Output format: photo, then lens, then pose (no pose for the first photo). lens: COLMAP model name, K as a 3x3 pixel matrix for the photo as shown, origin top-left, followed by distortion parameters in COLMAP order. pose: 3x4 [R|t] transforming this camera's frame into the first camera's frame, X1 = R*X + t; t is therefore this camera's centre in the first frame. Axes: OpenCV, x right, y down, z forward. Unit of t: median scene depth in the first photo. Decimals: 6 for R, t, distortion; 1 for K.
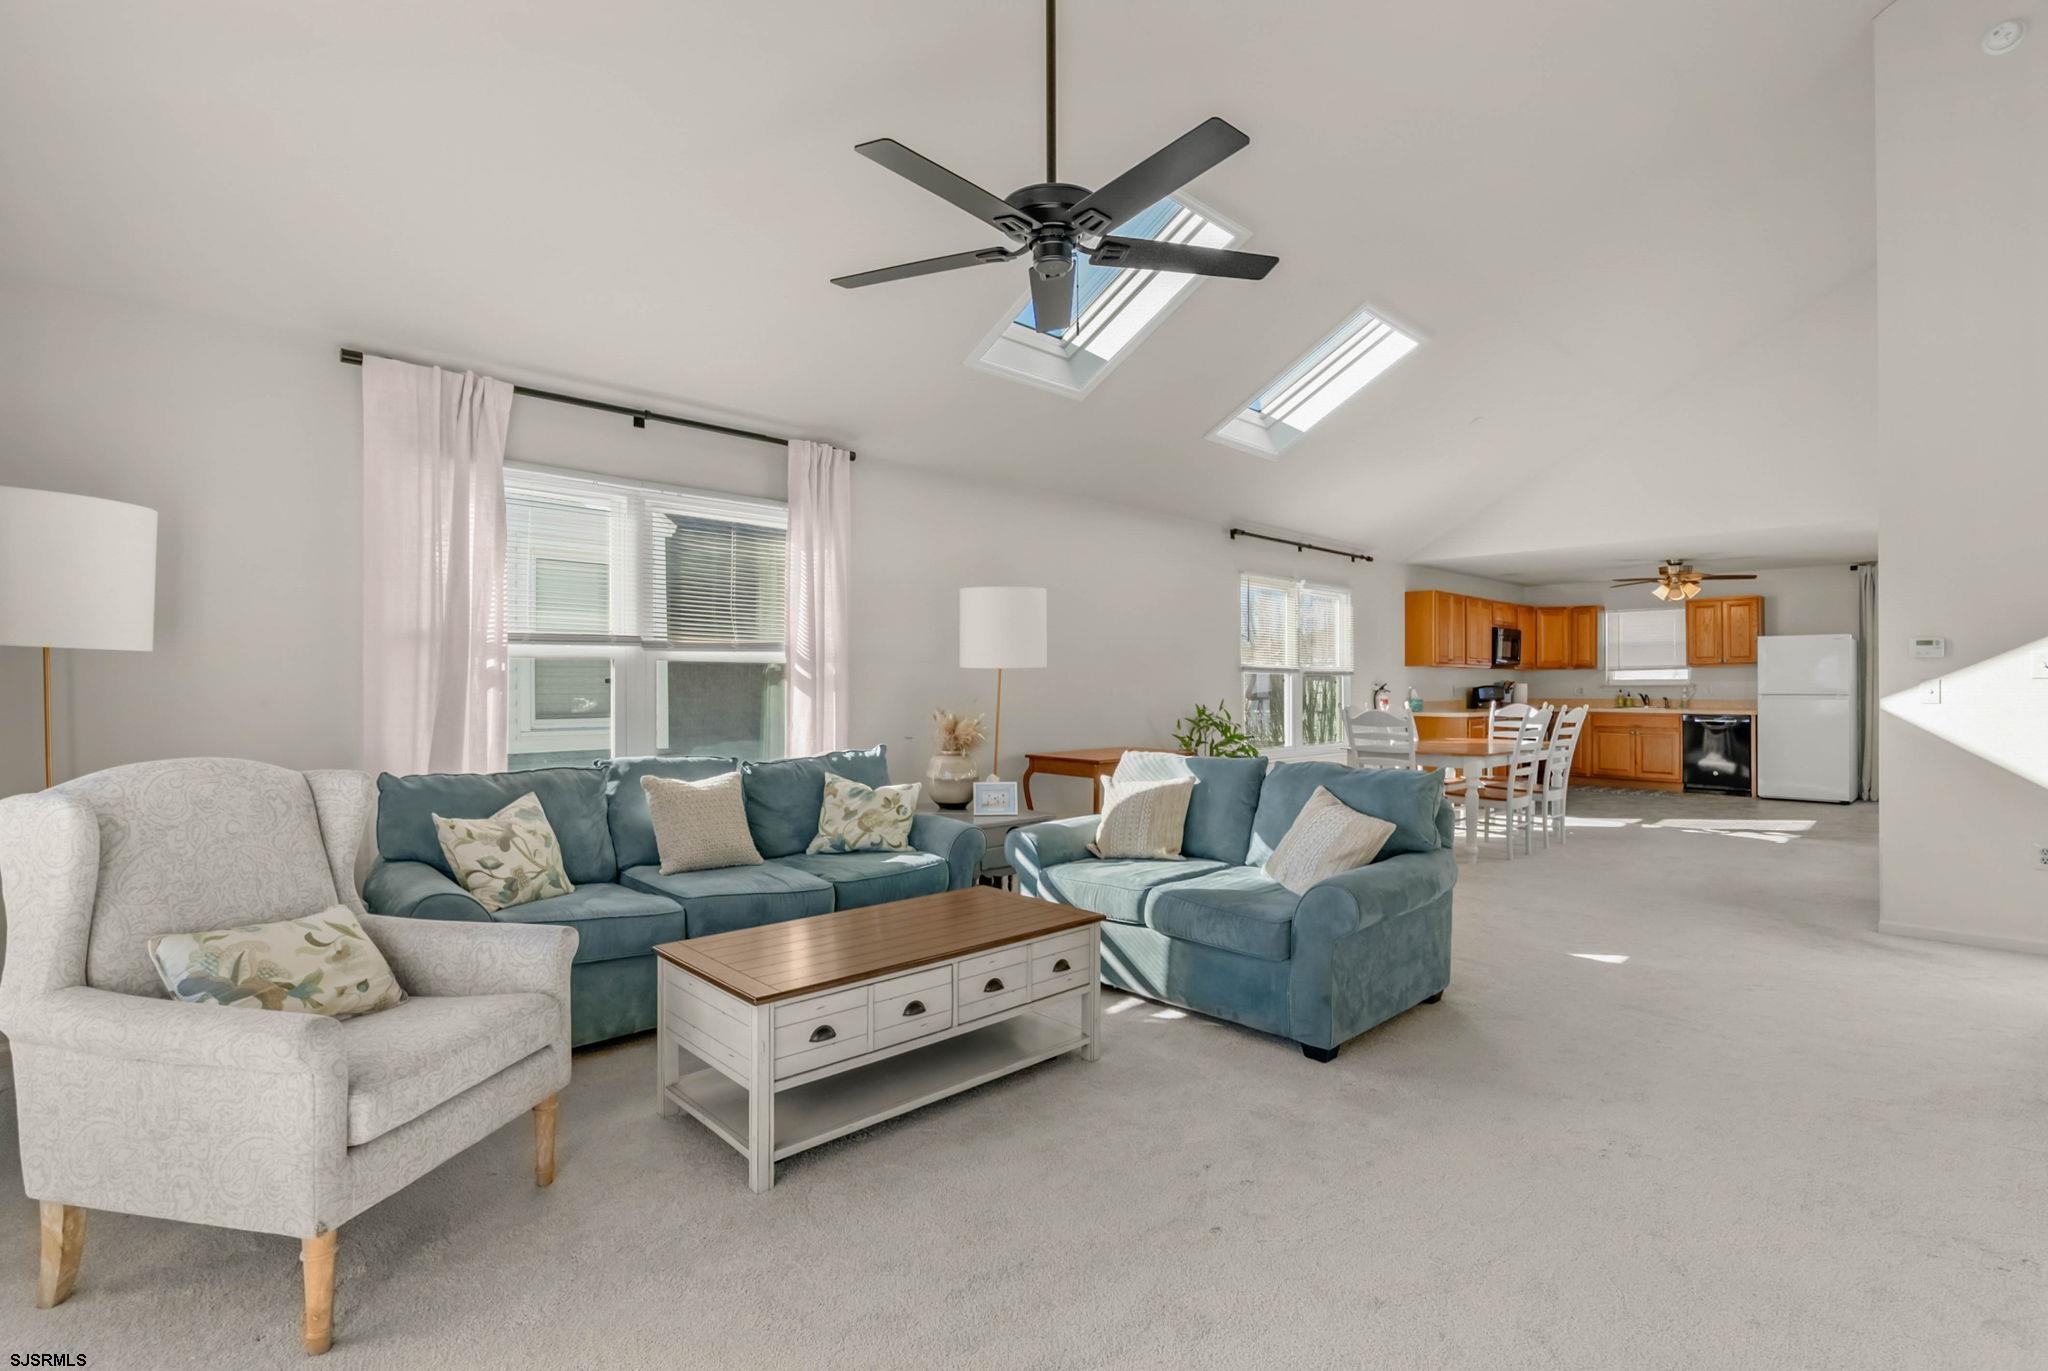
lens RADIAL K [[940.6, 0, 1027.3], [0, 940.6, 678.4], [0, 0, 1]] dist [-0.016171, 0.006867]
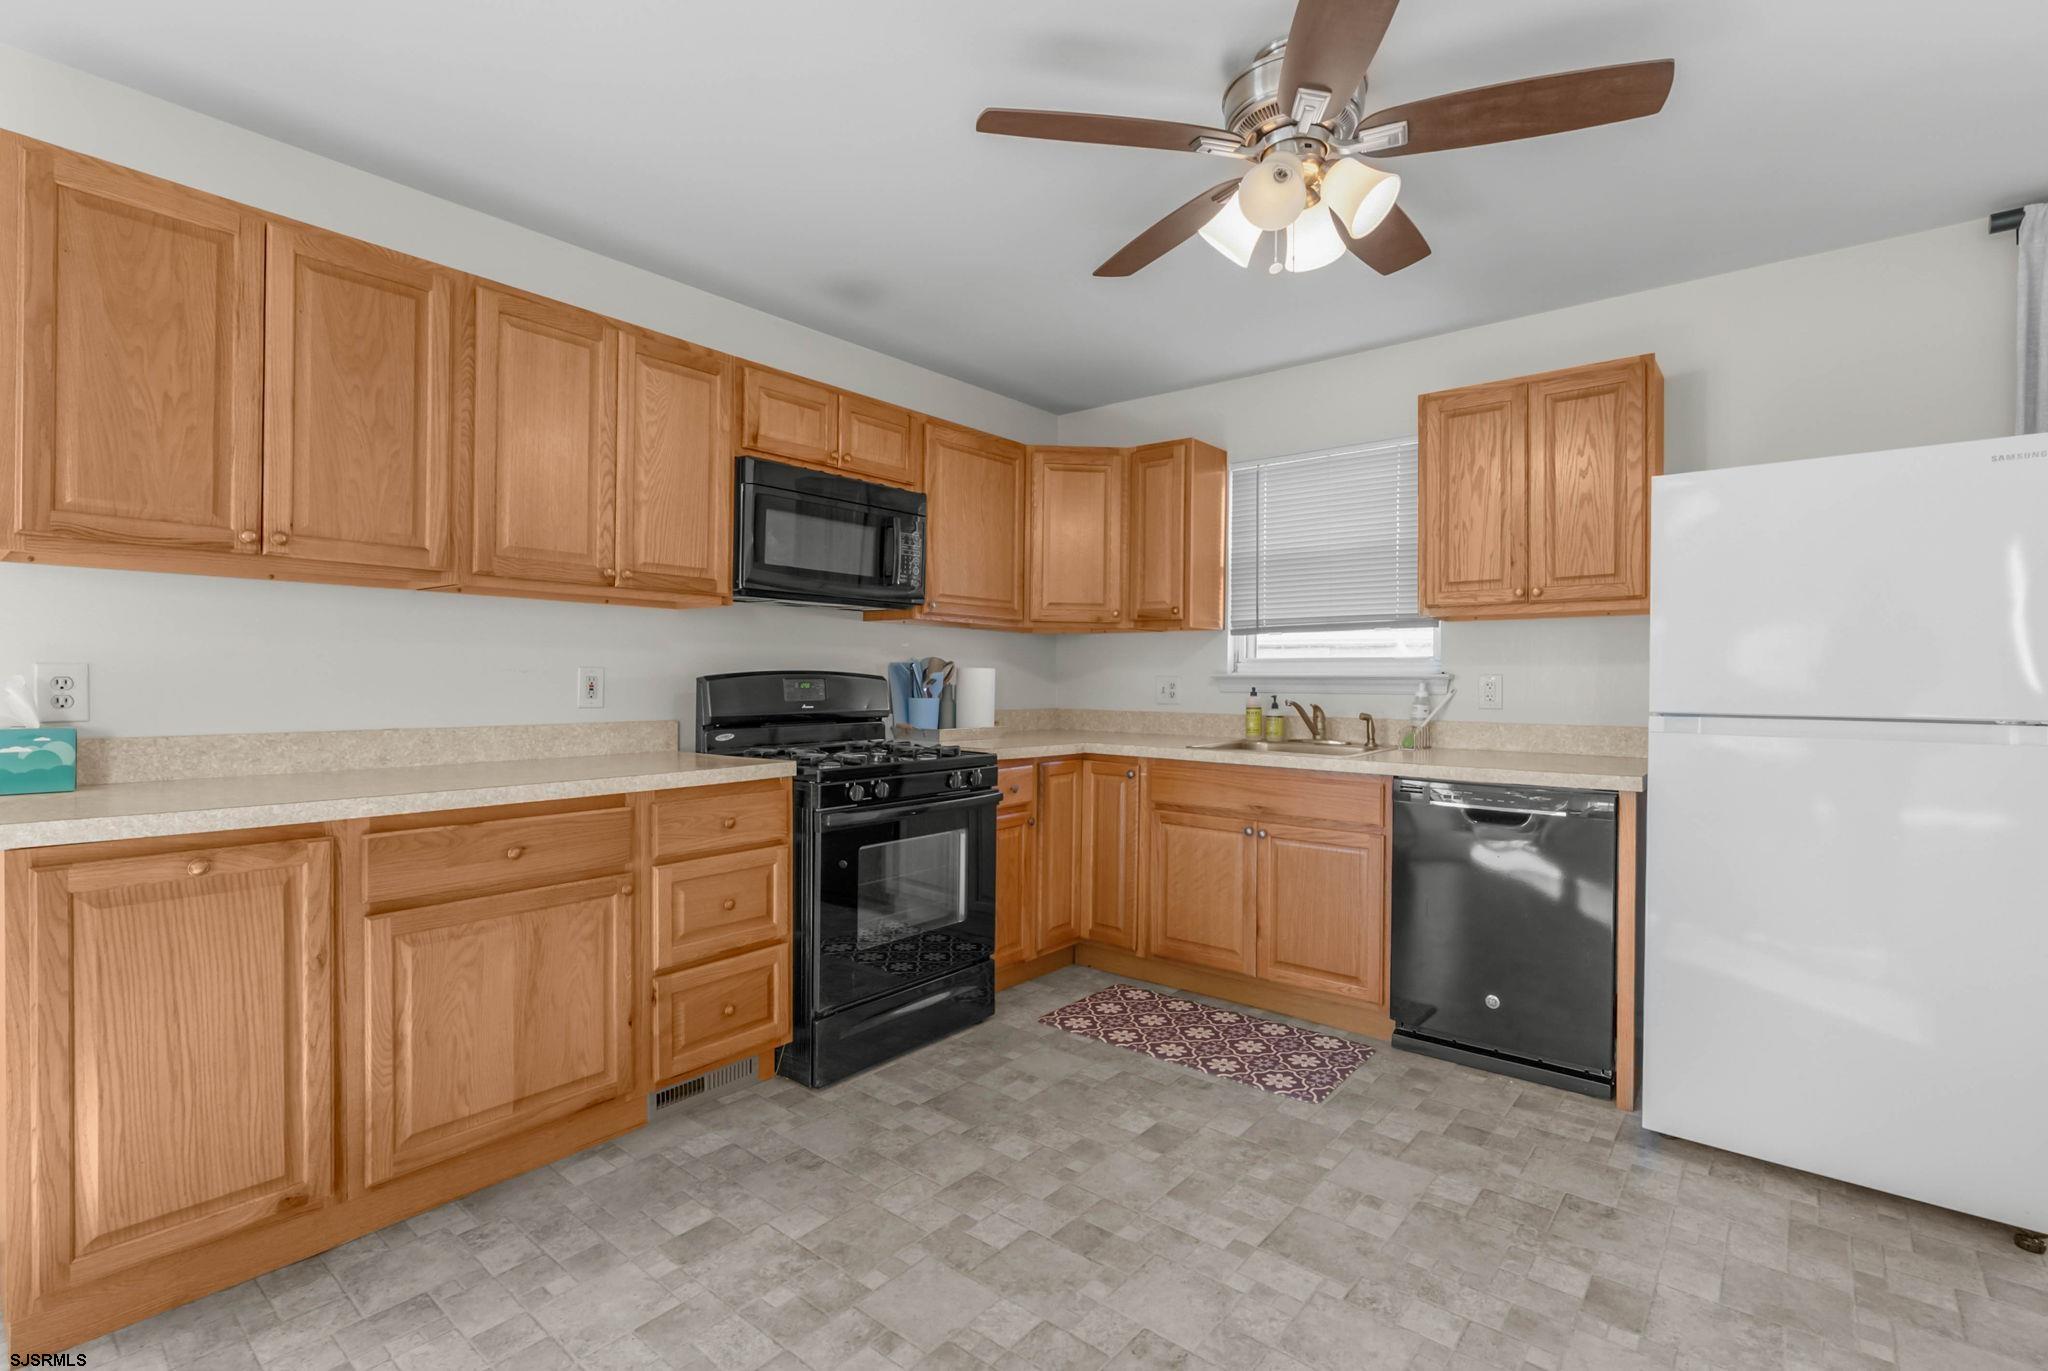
lens RADIAL K [[940.6, 0, 1035.0], [0, 940.6, 687.1], [0, 0, 1]] dist [-0.016171, 0.006867]
pose [[0.991766, 0.008252, 0.127794, 0.526285], [-0.009737, 0.999892, 0.011002, 0.007995], [-0.127689, -0.012156, 0.991740, 0.691395]]
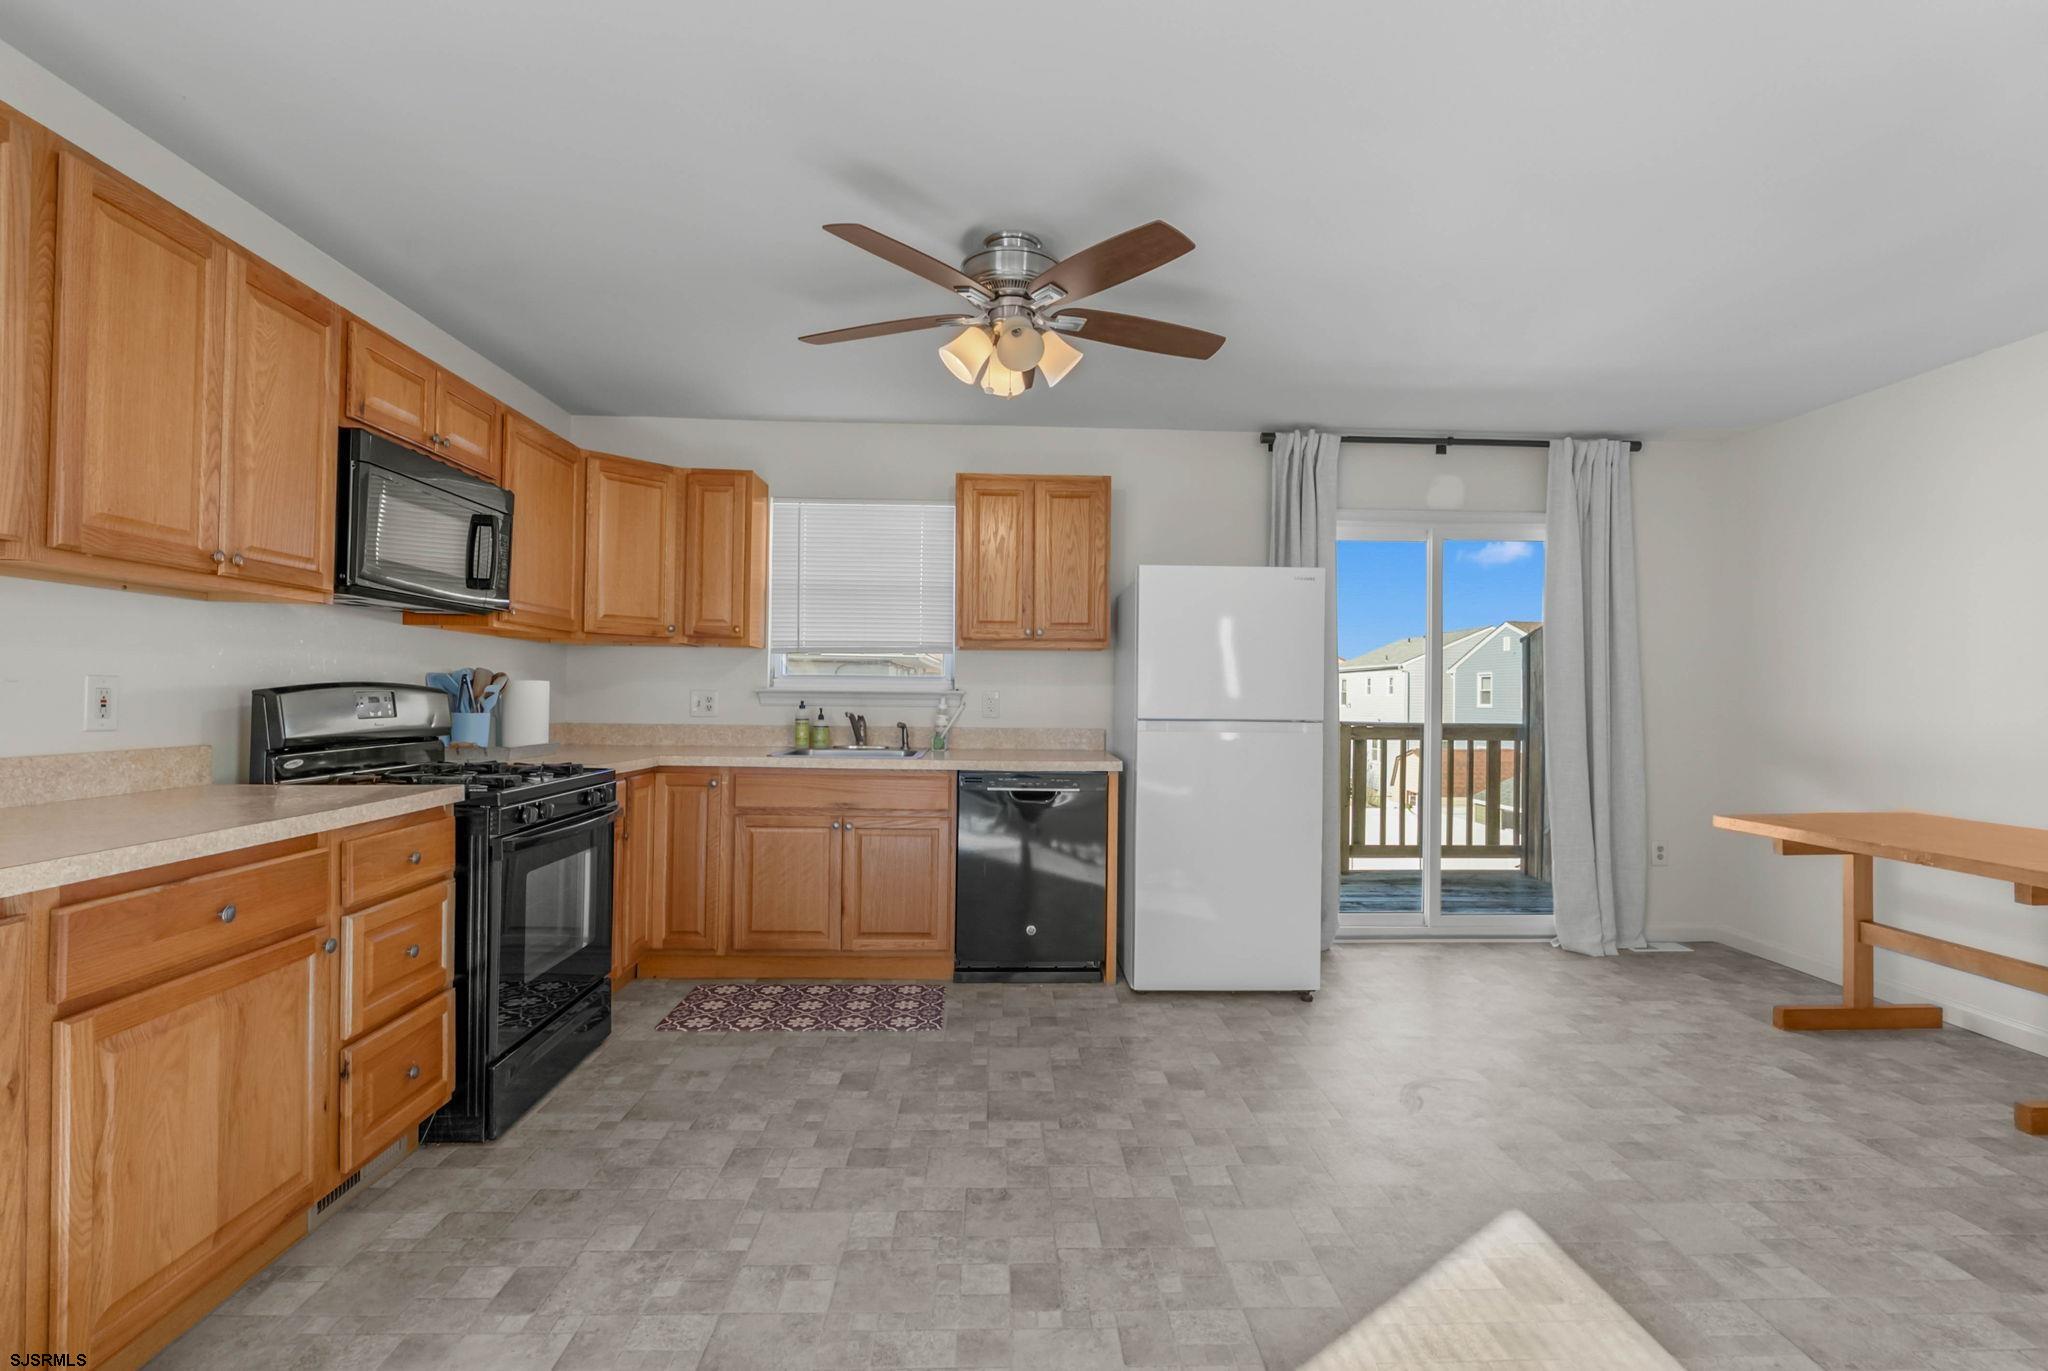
lens RADIAL K [[940.6, 0, 1033.2], [0, 940.6, 698.7], [0, 0, 1]] dist [-0.016171, 0.006867]
pose [[0.654737, 0.008881, 0.755804, 0.418022], [-0.016621, 0.999858, 0.002649, 0.007560], [-0.755674, -0.014296, 0.654792, 0.697283]]
